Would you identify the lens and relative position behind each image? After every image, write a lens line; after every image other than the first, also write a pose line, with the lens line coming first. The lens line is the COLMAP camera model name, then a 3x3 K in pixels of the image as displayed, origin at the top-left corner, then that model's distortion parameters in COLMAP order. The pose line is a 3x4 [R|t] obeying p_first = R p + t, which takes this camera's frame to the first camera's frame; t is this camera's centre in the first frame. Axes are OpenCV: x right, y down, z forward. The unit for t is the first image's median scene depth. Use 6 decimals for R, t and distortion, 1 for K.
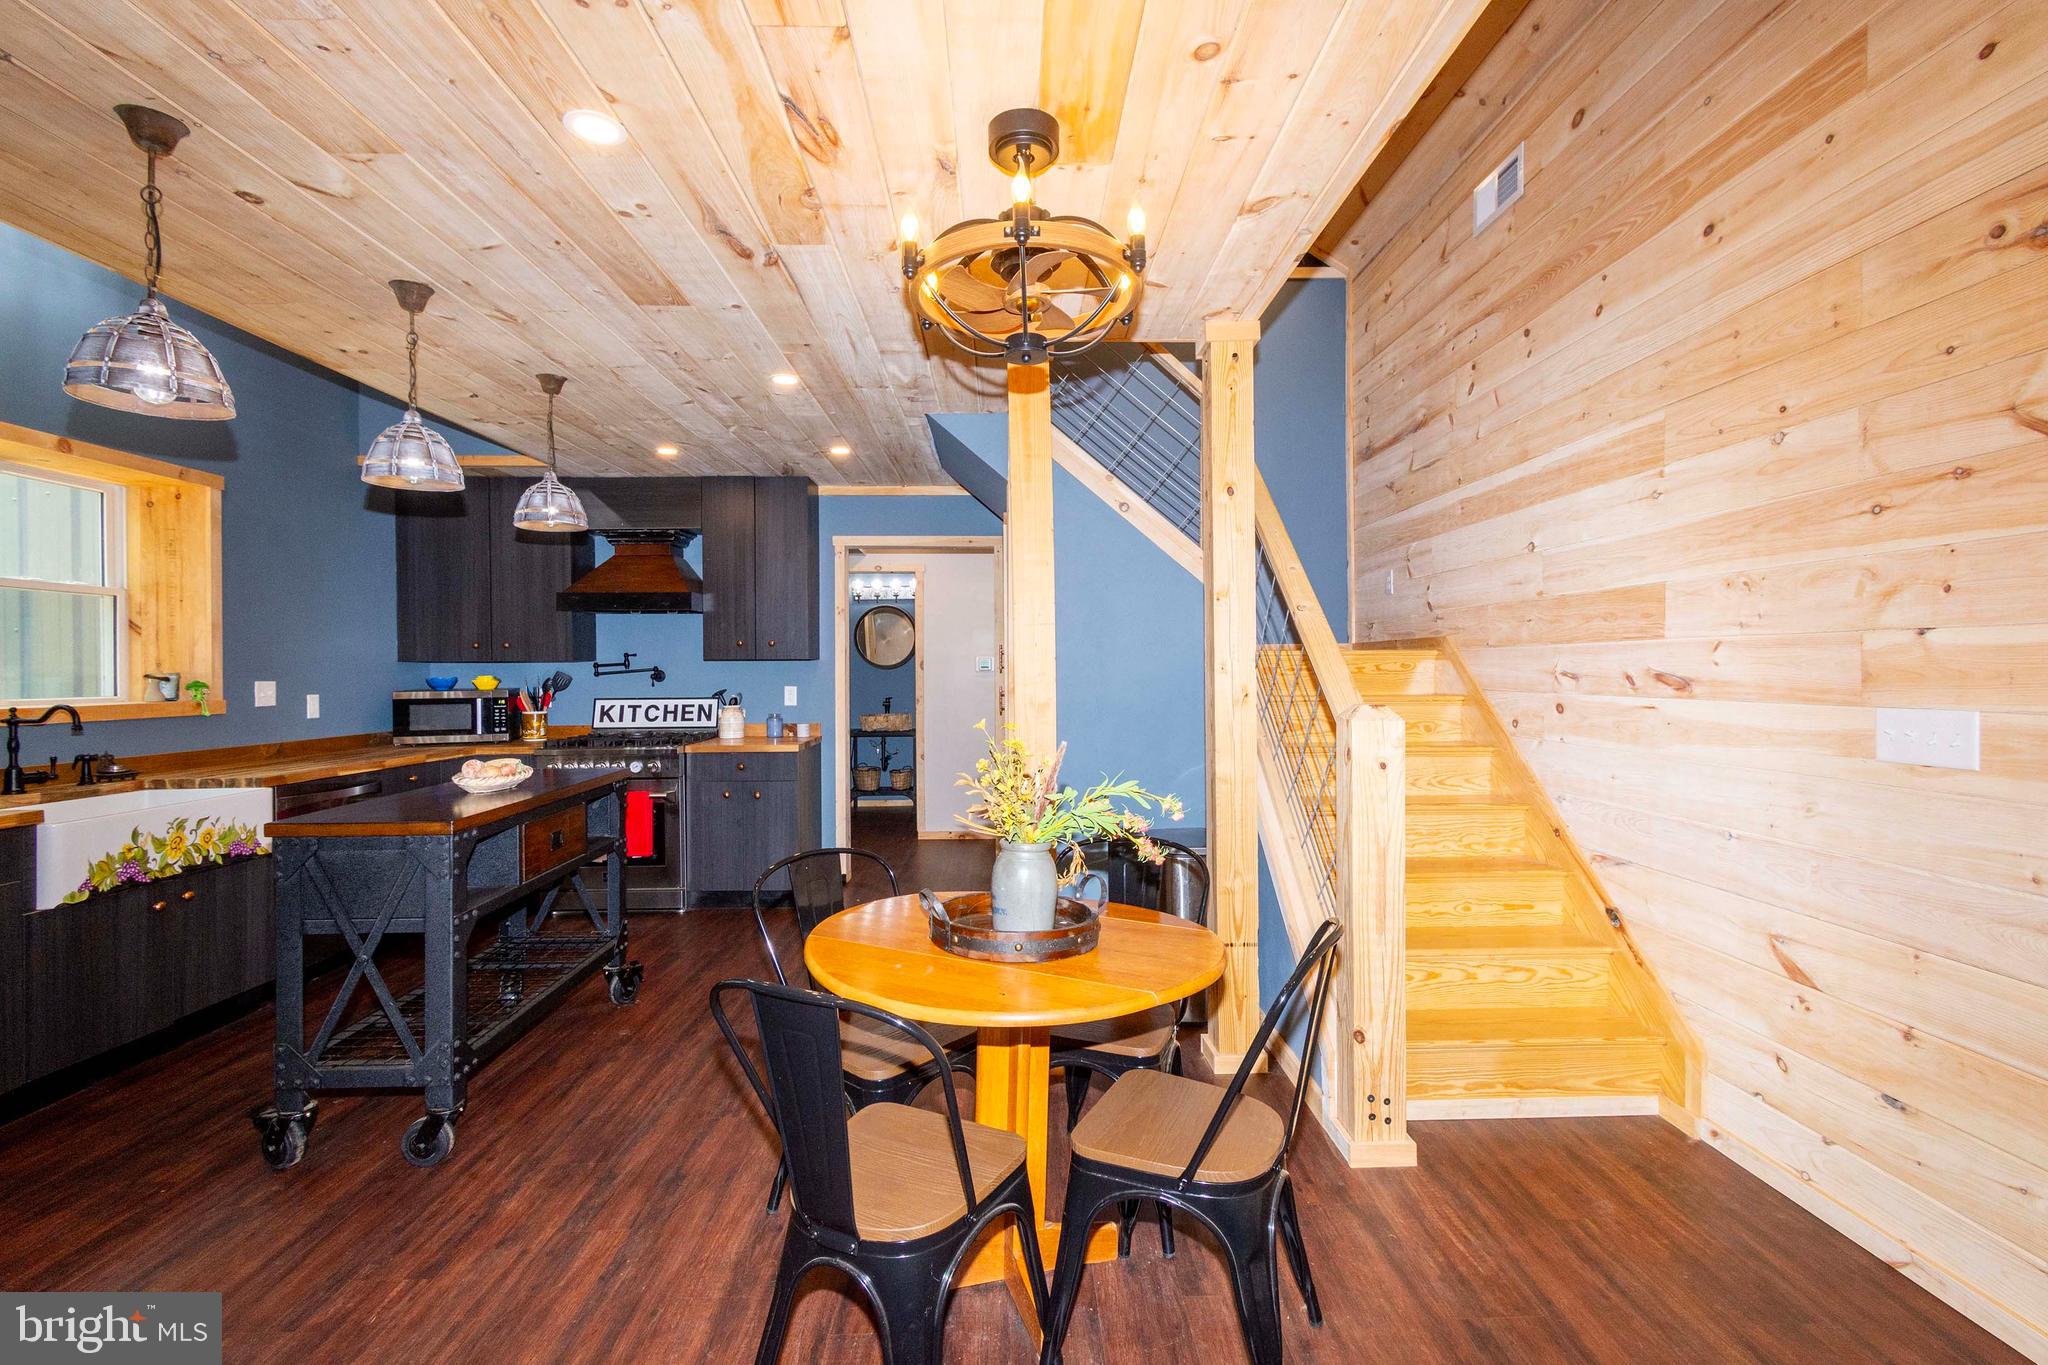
lens RADIAL K [[902.3, 0, 1030.4], [0, 902.3, 674.4], [0, 0, 1]] dist [0.003807, -0.000136]
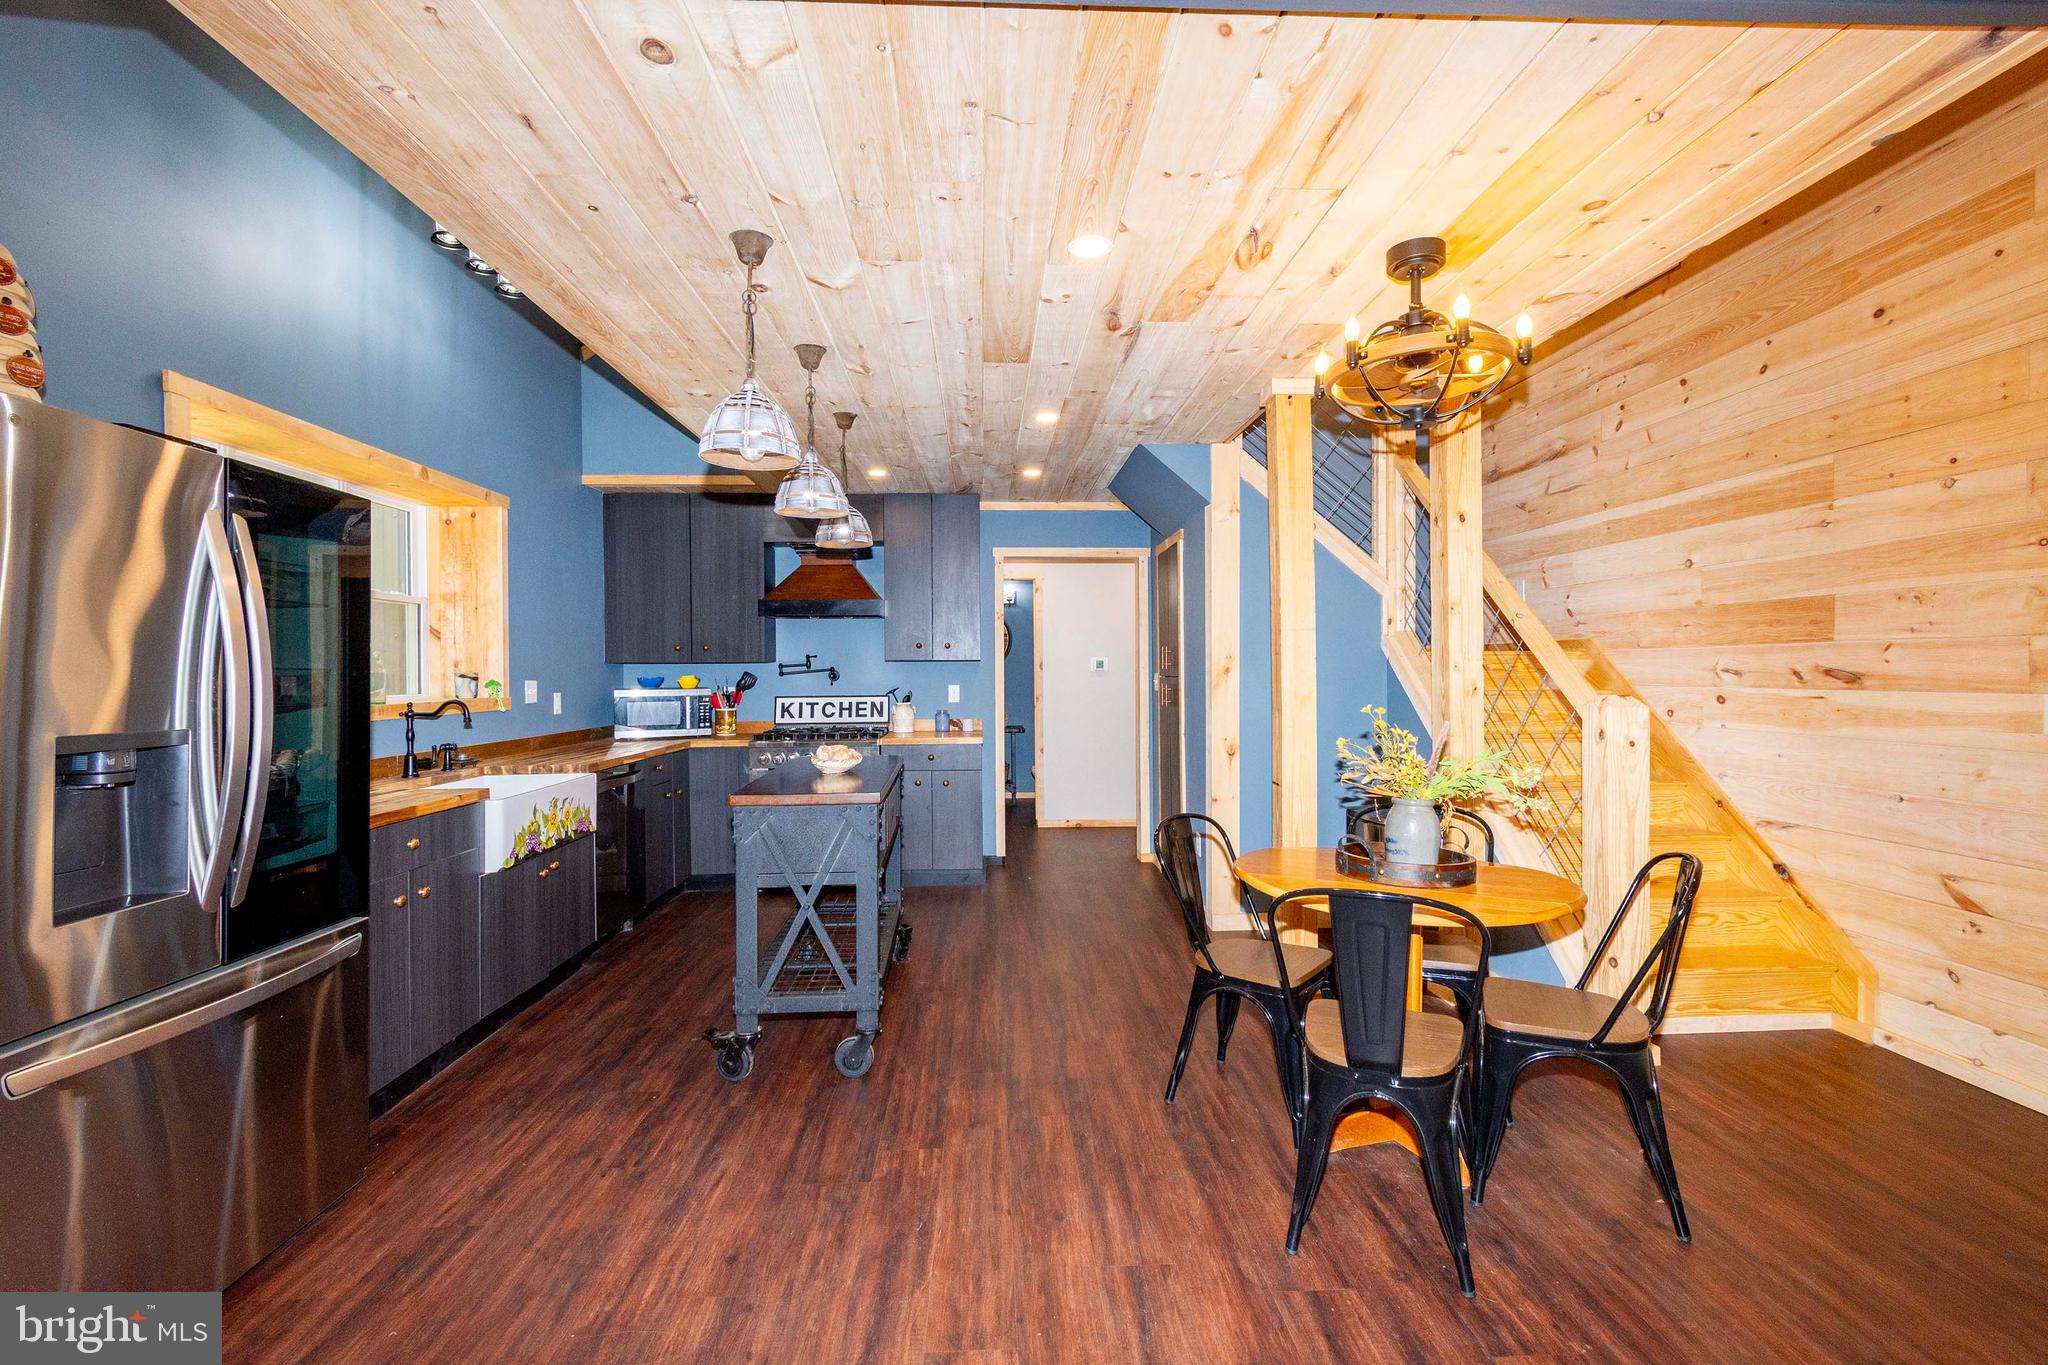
lens RADIAL K [[902.3, 0, 1030.4], [0, 902.3, 674.4], [0, 0, 1]] dist [0.003807, -0.000136]
pose [[0.999620, -0.002340, 0.027473, -0.397150], [0.002385, 0.999996, -0.001620, 0.004839], [-0.027469, 0.001685, 0.999621, -0.186604]]
